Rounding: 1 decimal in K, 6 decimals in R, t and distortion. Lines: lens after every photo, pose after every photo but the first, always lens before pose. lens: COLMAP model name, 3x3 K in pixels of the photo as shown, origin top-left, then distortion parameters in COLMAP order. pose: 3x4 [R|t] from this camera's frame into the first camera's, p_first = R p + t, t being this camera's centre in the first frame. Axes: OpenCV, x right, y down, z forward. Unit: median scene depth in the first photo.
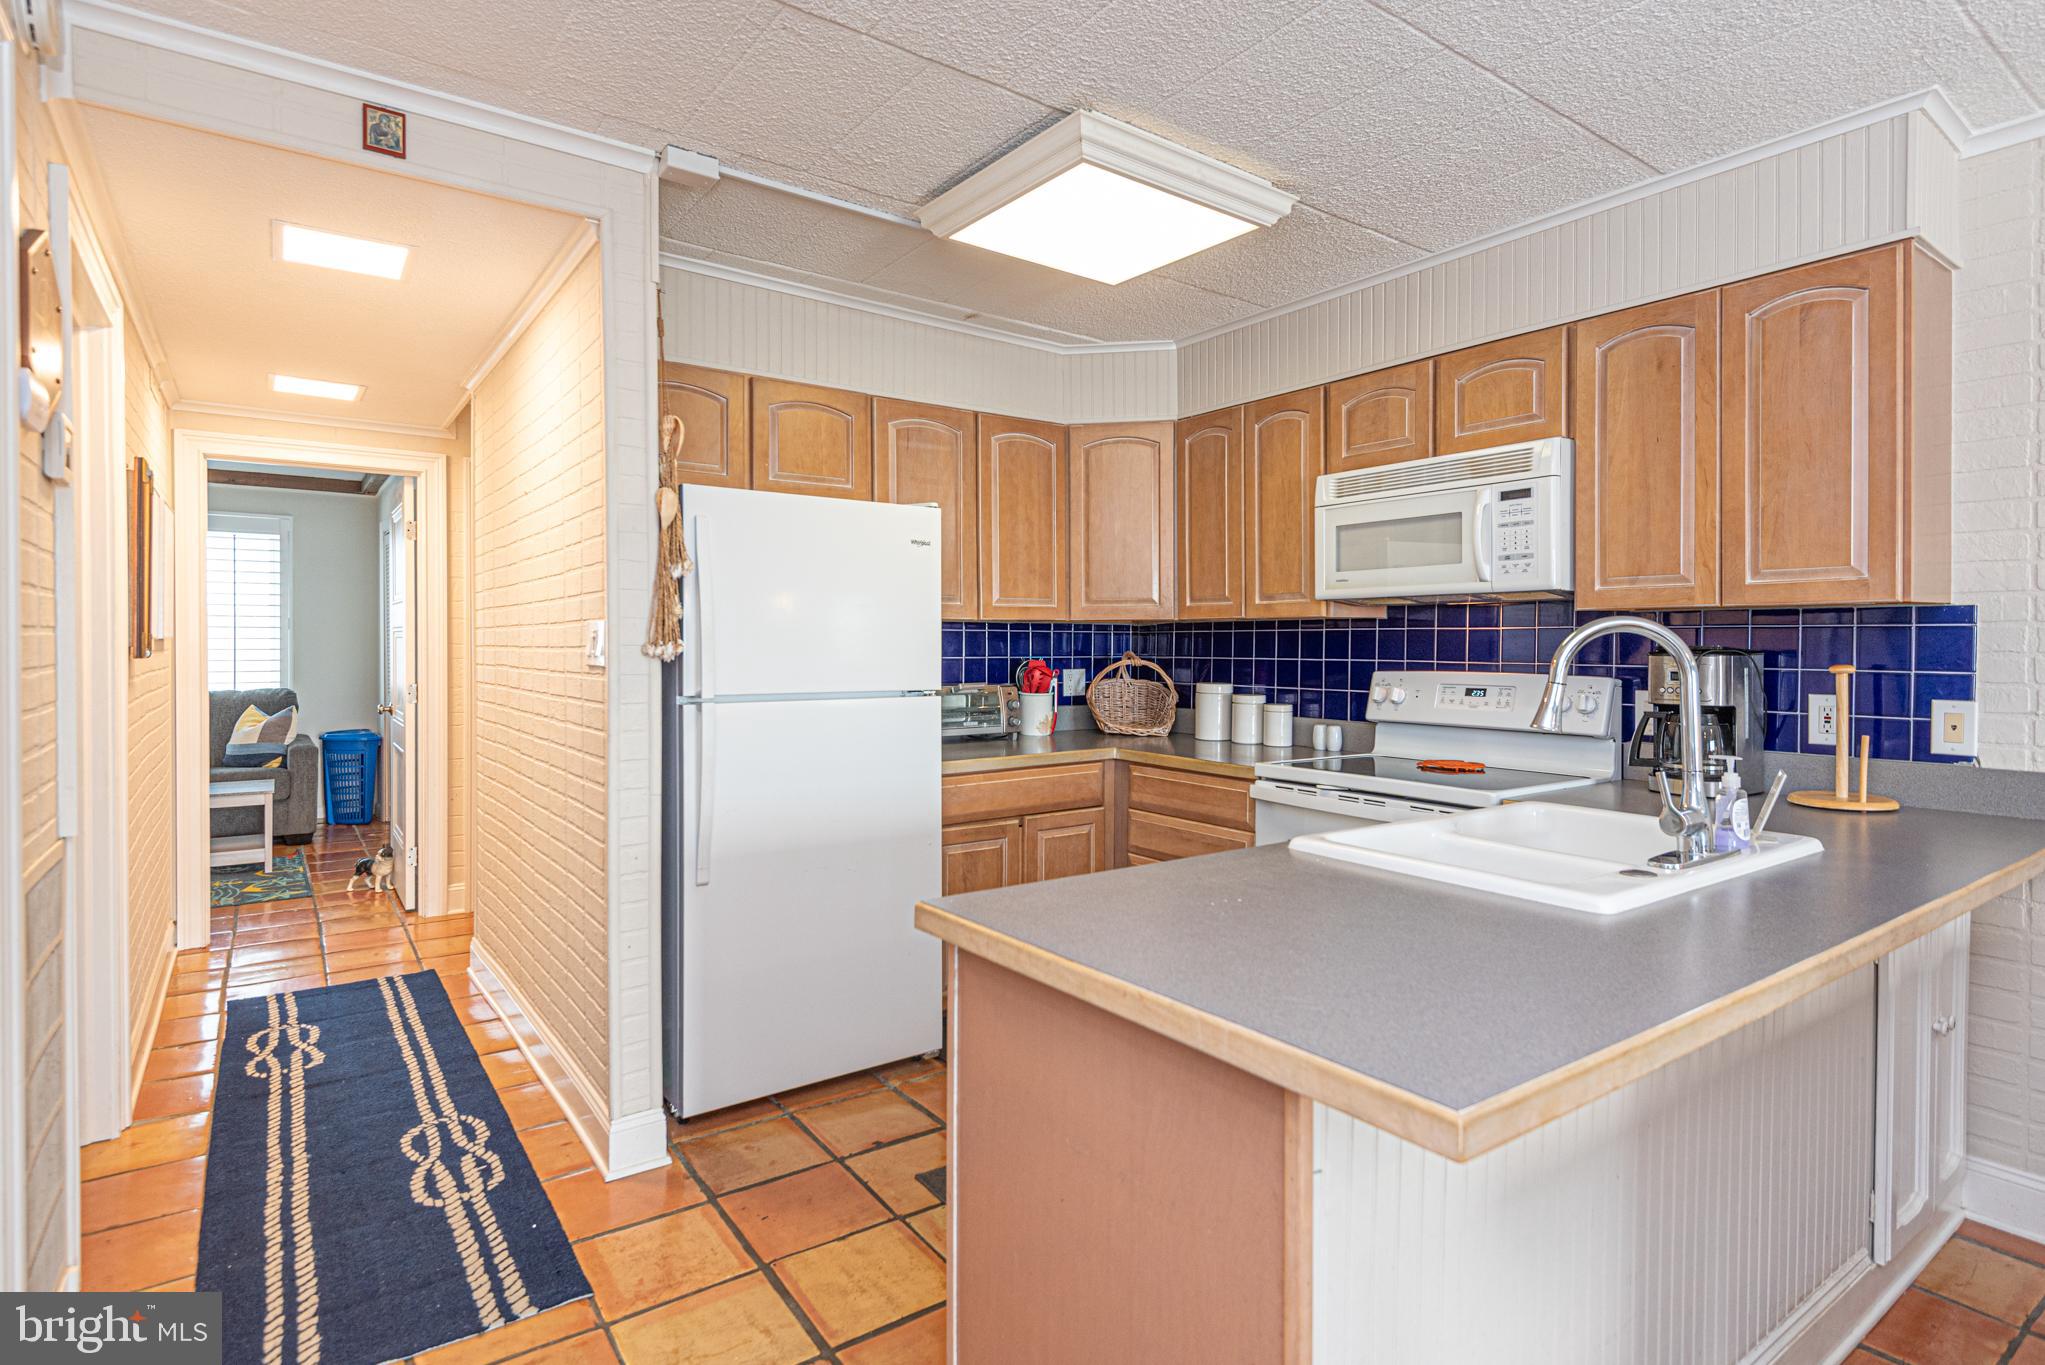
lens RADIAL K [[1137.7, 0, 916.4], [0, 1137.7, 629.9], [0, 0, 1]] dist [0.101099, -0.062995]
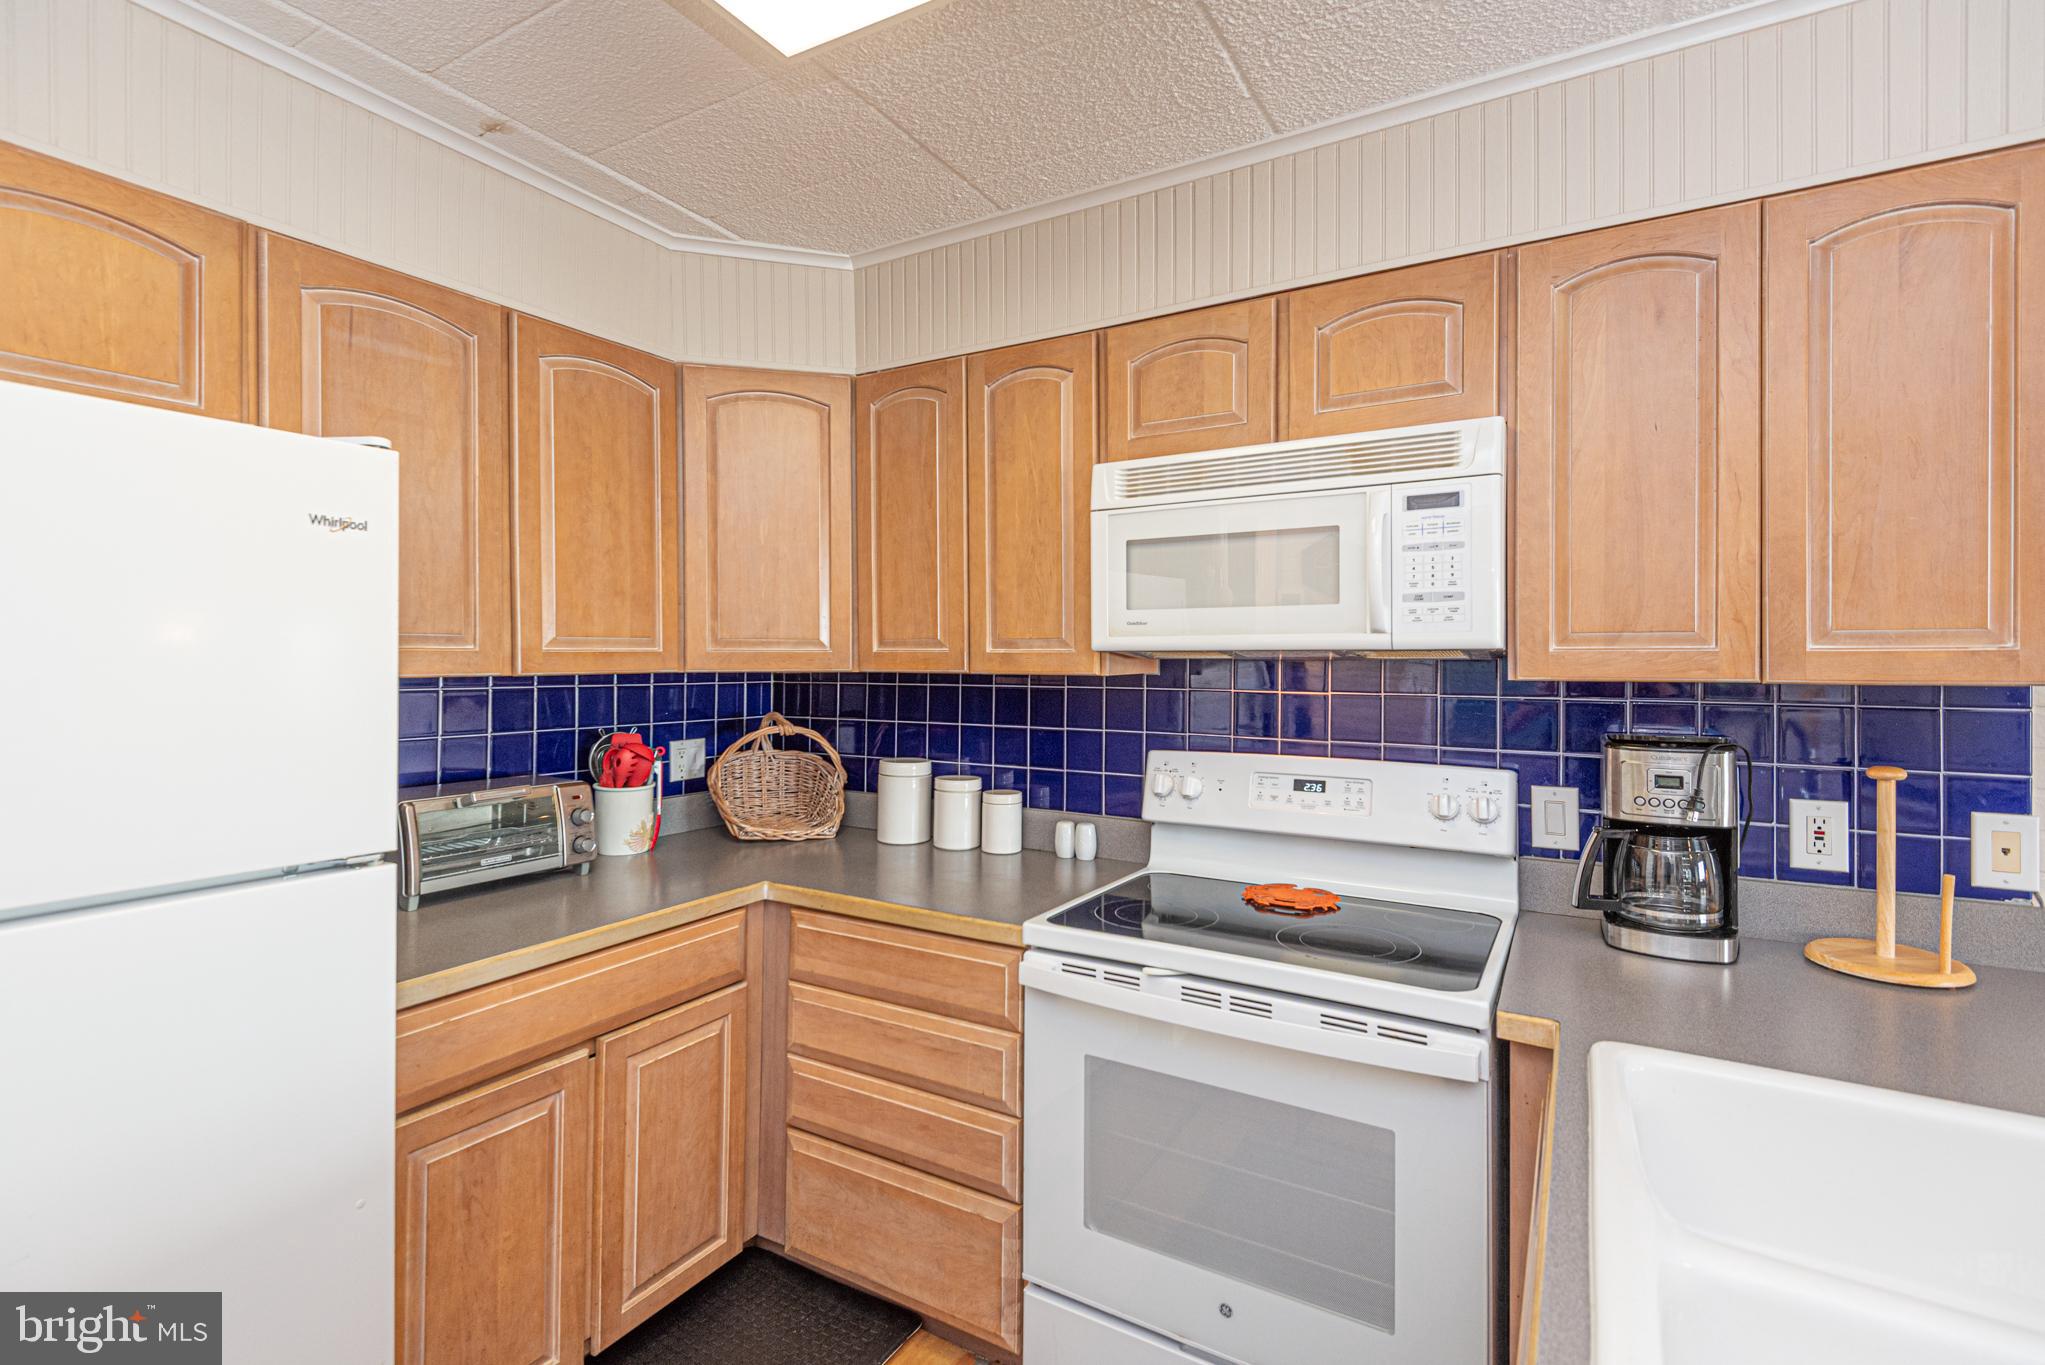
lens RADIAL K [[849.9, 0, 1025.3], [0, 849.9, 639.4], [0, 0, 1]] dist [0.029514, -0.013570]
pose [[0.853853, 0.000957, 0.520513, 0.056125], [-0.001907, 0.999997, 0.001291, -0.031136], [-0.520510, -0.002095, 0.853853, 0.564472]]
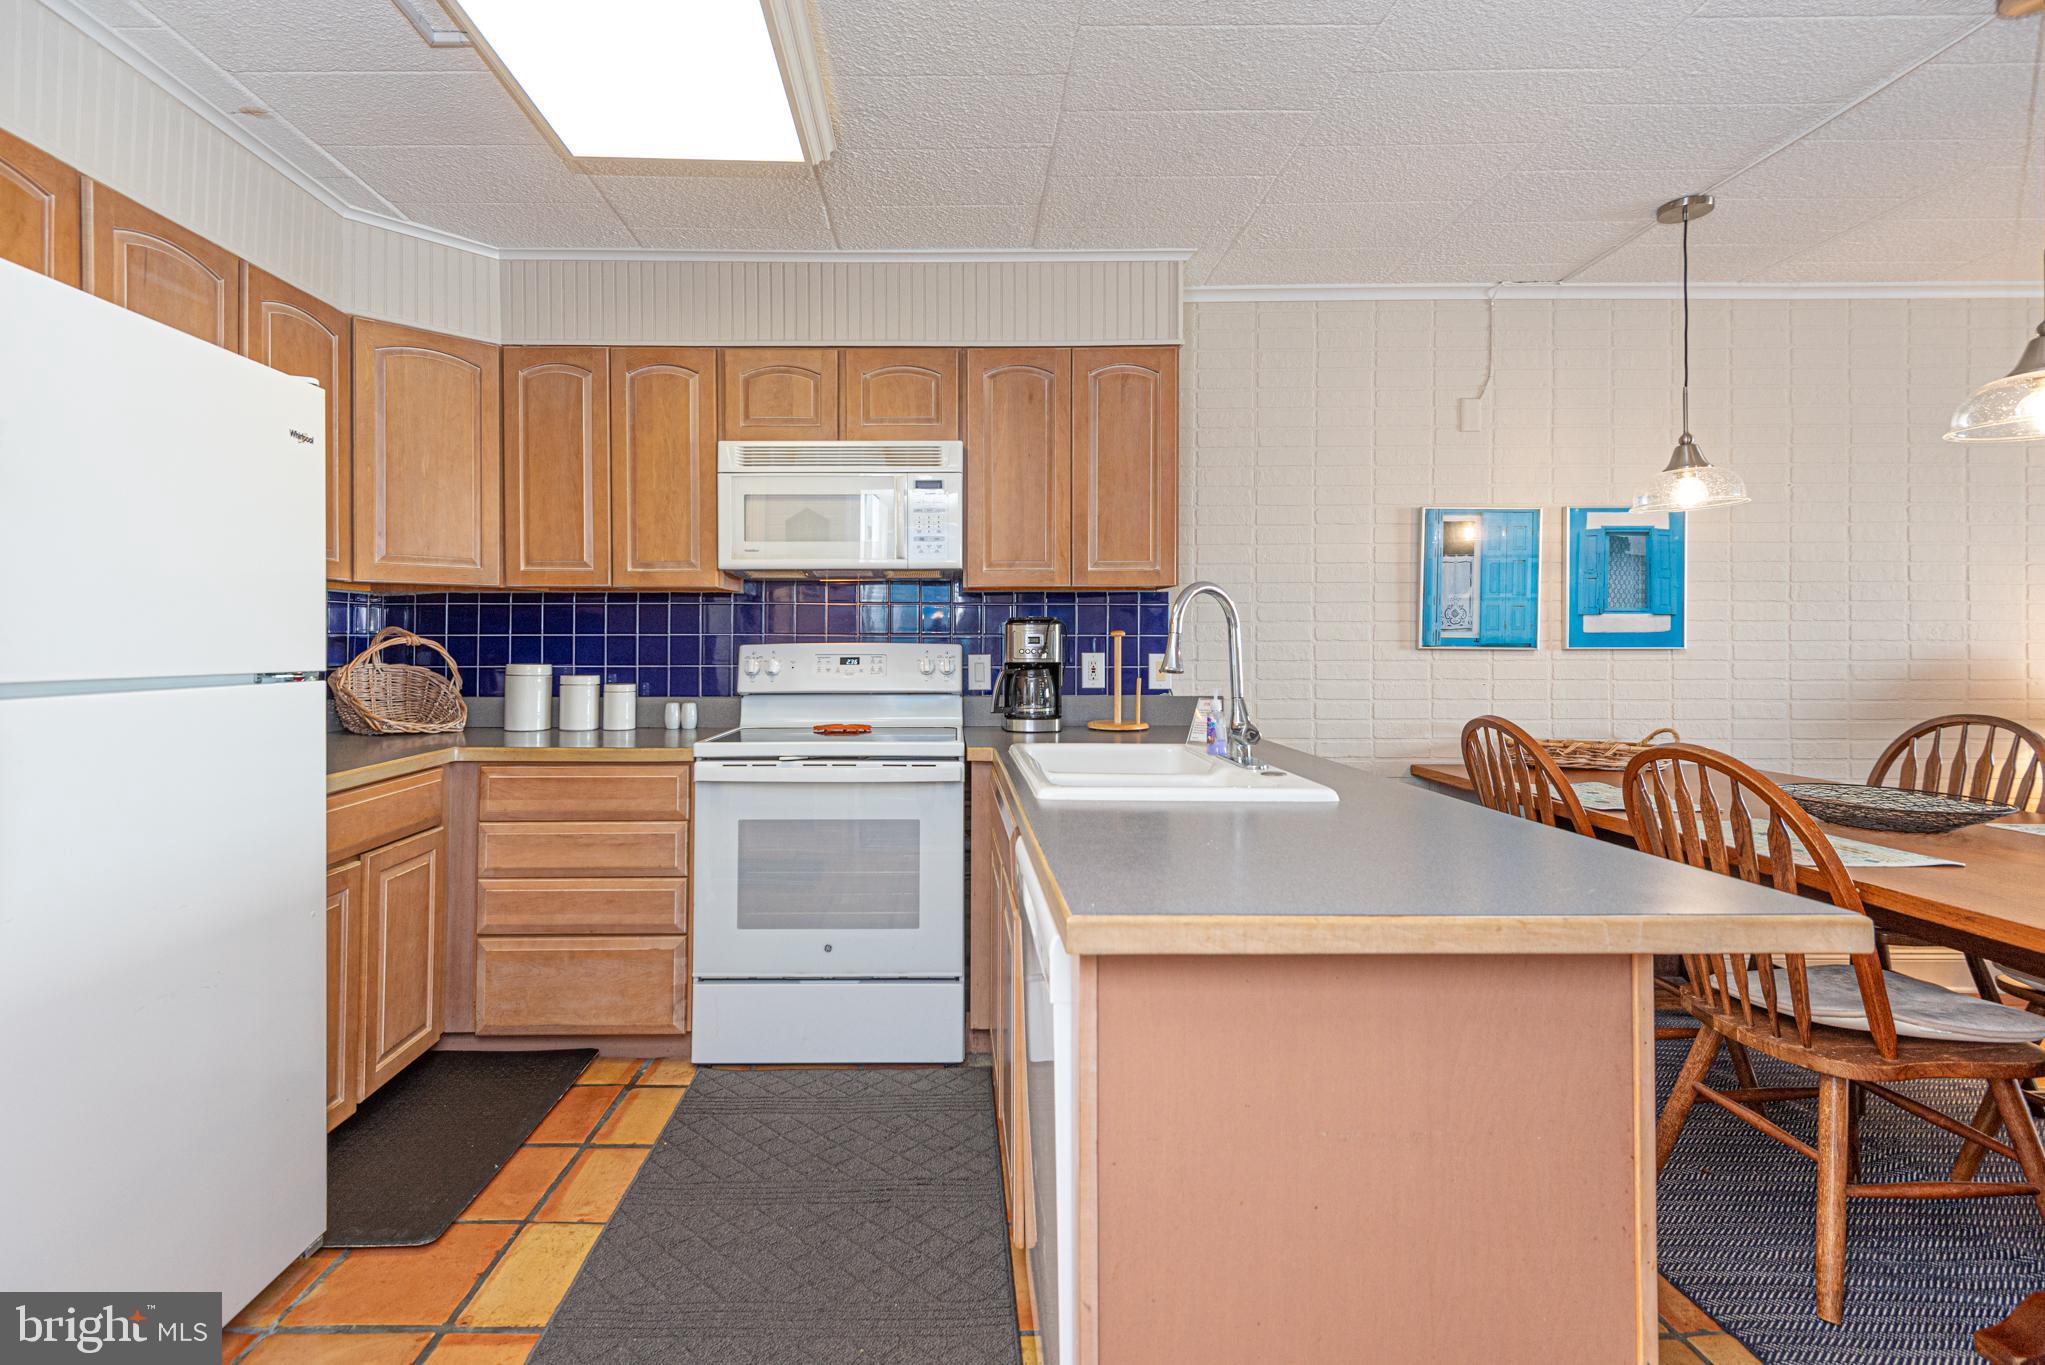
lens RADIAL K [[1095.9, 0, 858.4], [0, 1095.9, 627.9], [0, 0, 1]] dist [0.044585, -0.000179]
pose [[0.488092, 0.022641, 0.872499, -0.365876], [-0.006109, 0.999728, -0.022525, 0.039934], [-0.872771, 0.005664, 0.488097, 0.423795]]
